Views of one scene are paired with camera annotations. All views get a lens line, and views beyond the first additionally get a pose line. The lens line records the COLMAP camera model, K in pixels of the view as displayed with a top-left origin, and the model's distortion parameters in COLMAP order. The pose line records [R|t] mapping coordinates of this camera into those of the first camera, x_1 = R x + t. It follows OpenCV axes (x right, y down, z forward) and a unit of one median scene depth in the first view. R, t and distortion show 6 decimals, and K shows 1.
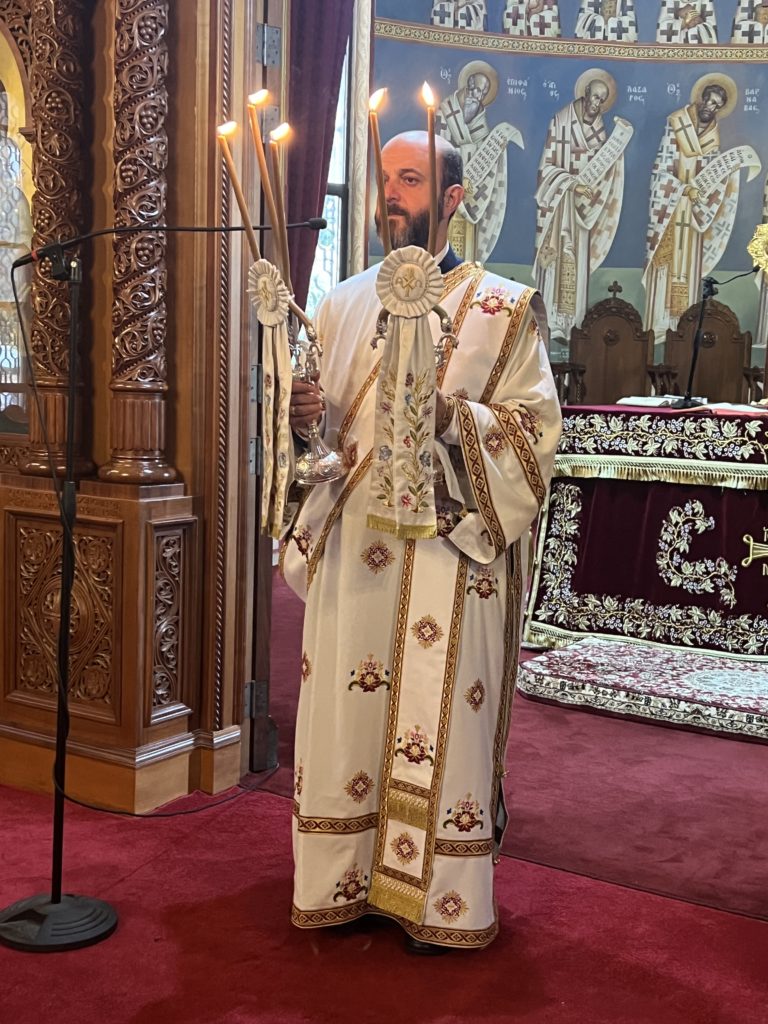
lens RADIAL K [[1375.7, 0, 377.4], [0, 1375.7, 518.7], [0, 0, 1]] dist [0.039106, 0.000000]
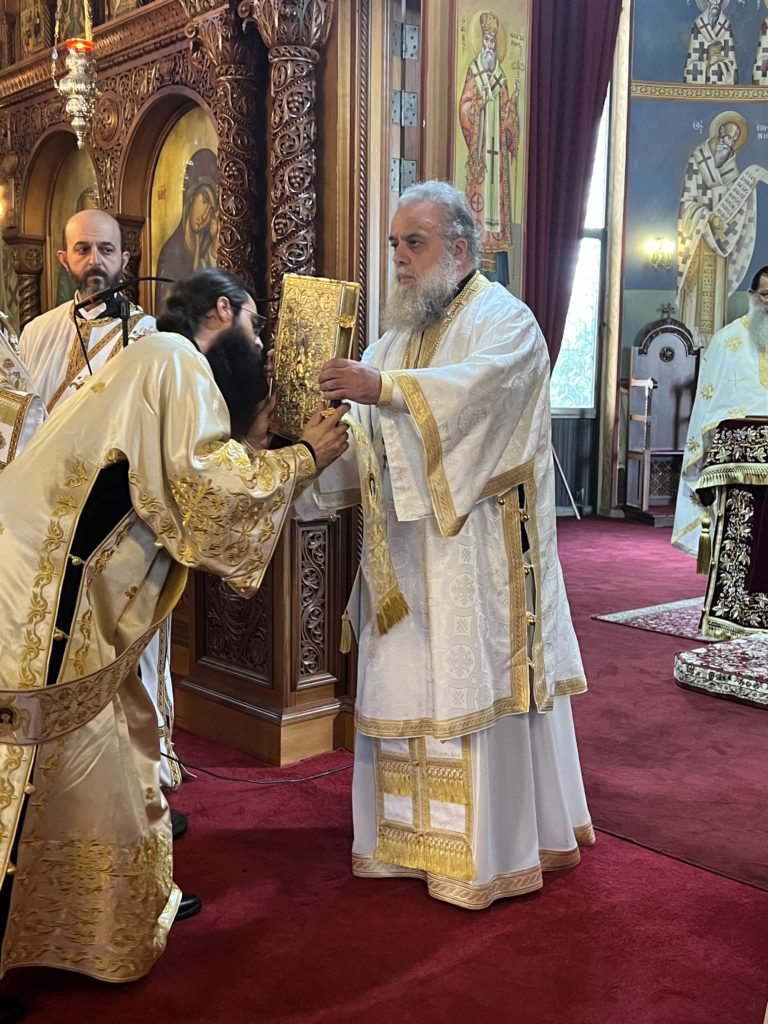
lens RADIAL K [[1167.8, 0, 388.4], [0, 1167.8, 508.7], [0, 0, 1]] dist [0.031633, 0.000000]
pose [[0.963150, 0.011275, -0.268729, 0.116818], [-0.014137, 0.999862, -0.008719, 0.001087], [0.268594, 0.012196, 0.963176, 0.035303]]
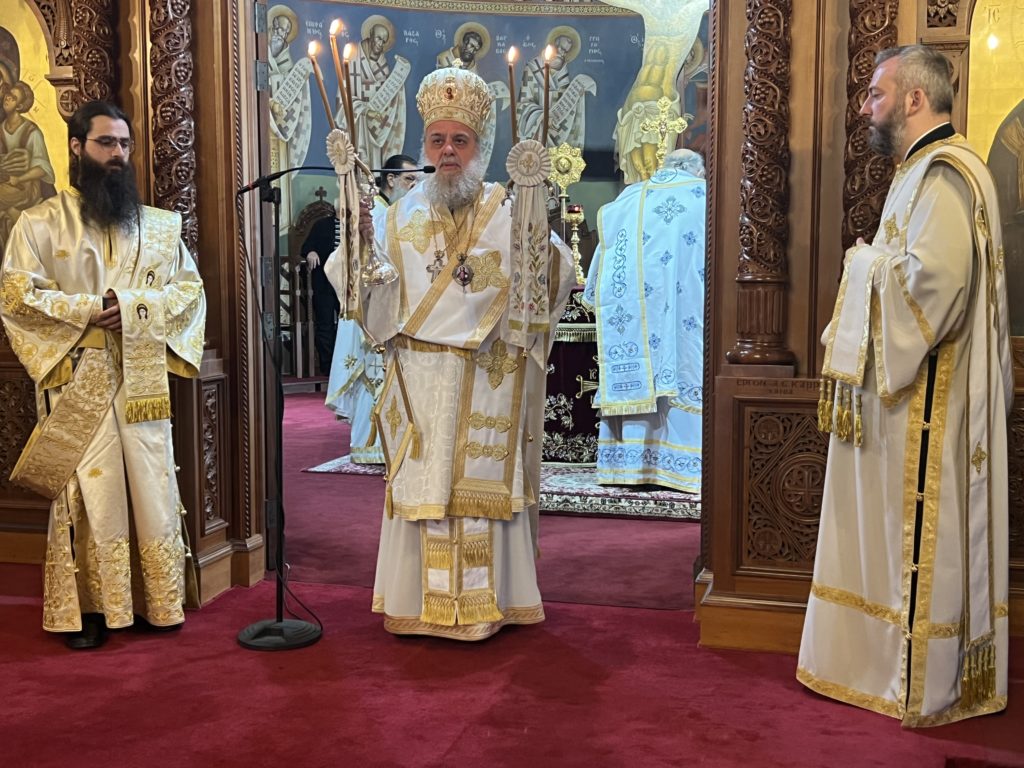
lens RADIAL K [[1257.6, 0, 518.3], [0, 1257.6, 386.1], [0, 0, 1]] dist [0.049680, 0.000000]
pose [[0.948205, -0.059304, 0.312075, -0.162087], [0.063818, 0.997952, -0.004261, 0.021604], [-0.311183, 0.023956, 0.950048, -0.151429]]
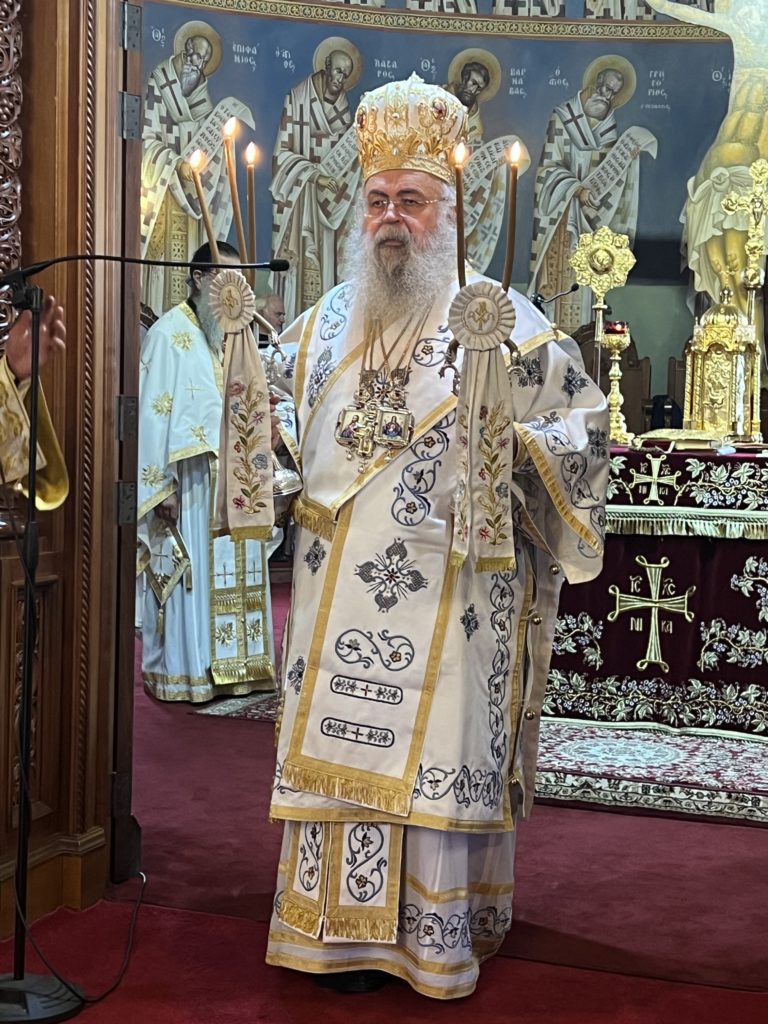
lens RADIAL K [[1789.1, 0, 383.7], [0, 1789.1, 506.6], [0, 0, 1]] dist [0.125225, 0.000000]
pose [[0.972494, -0.017659, 0.232259, -0.127803], [0.028509, 0.998649, -0.043438, 0.006314], [-0.231178, 0.048864, 0.971684, -0.078213]]
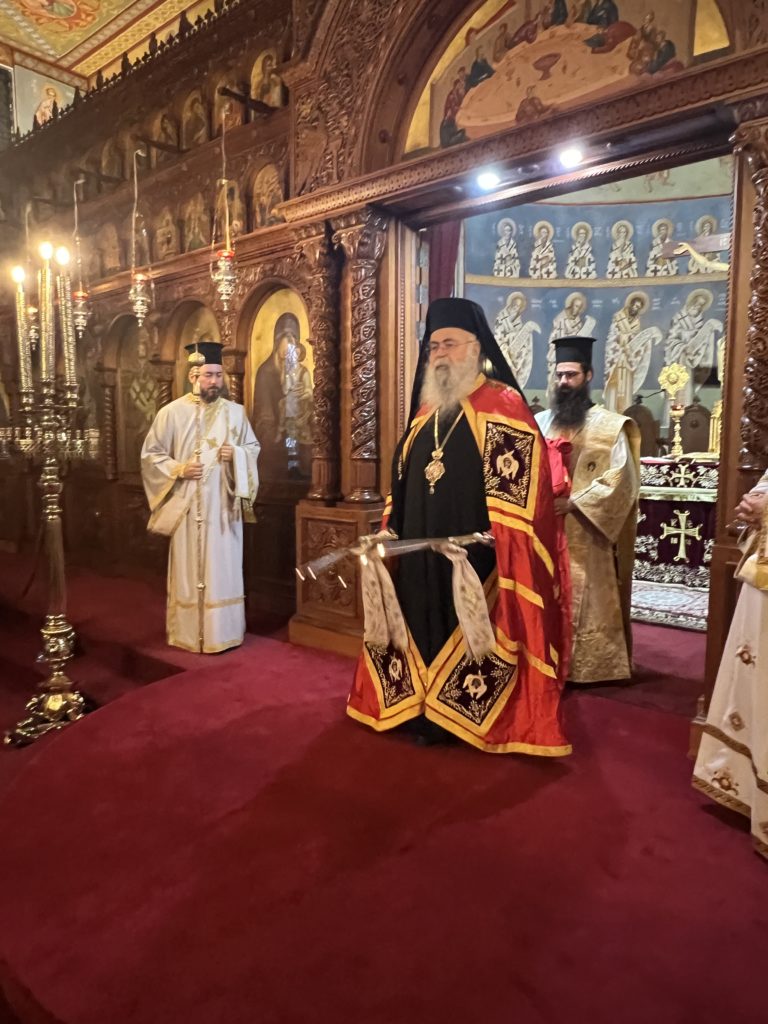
lens RADIAL K [[679.2, 0, 384.4], [0, 679.2, 503.4], [0, 0, 1]] dist [-0.003100, 0.000663]
pose [[0.992662, -0.017985, -0.119574, -0.011855], [0.015517, 0.999648, -0.021539, -0.001652], [0.119919, 0.019525, 0.992592, -0.019042]]
